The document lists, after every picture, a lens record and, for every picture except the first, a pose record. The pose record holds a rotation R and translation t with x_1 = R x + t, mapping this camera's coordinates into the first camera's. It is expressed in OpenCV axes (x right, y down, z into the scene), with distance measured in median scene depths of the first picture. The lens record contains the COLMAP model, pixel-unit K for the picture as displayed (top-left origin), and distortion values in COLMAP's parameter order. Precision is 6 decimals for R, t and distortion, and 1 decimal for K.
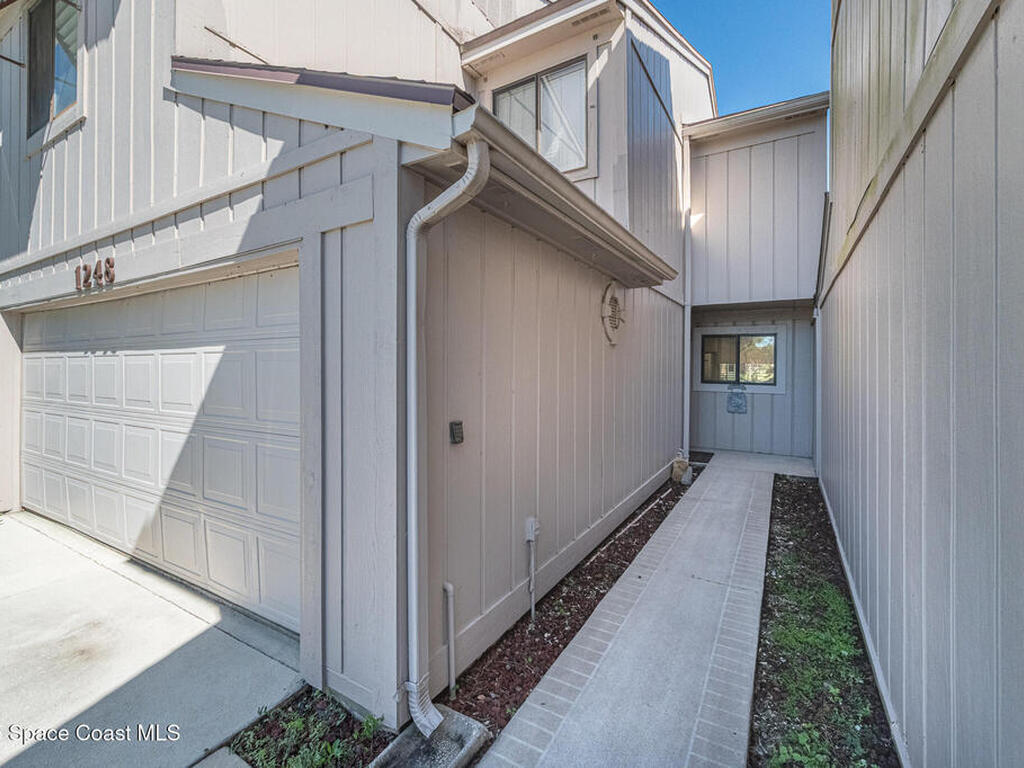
lens RADIAL K [[456.8, 0, 510.3], [0, 456.8, 377.1], [0, 0, 1]] dist [0.003426, -0.001558]
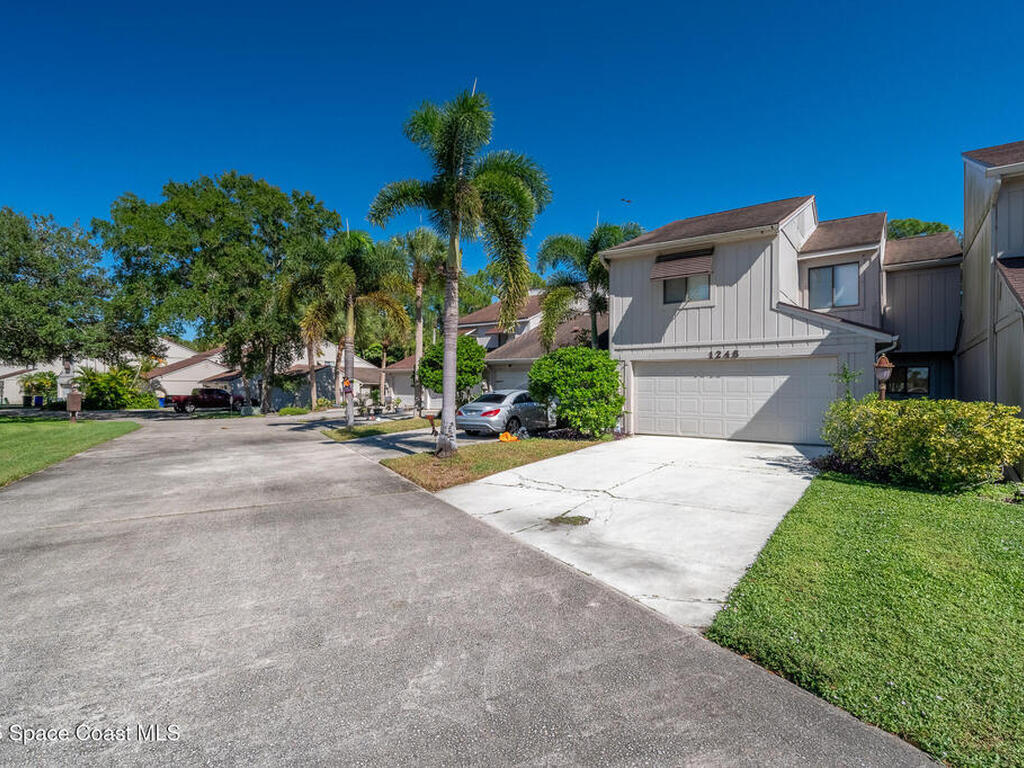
lens RADIAL K [[474.7, 0, 515.2], [0, 474.7, 383.1], [0, 0, 1]] dist [-0.000159, -0.000210]
pose [[0.993357, 0.000072, -0.115077, -1.936480], [-0.000495, 0.999993, -0.003646, 0.001409], [0.115076, 0.003679, 0.993350, -2.521121]]
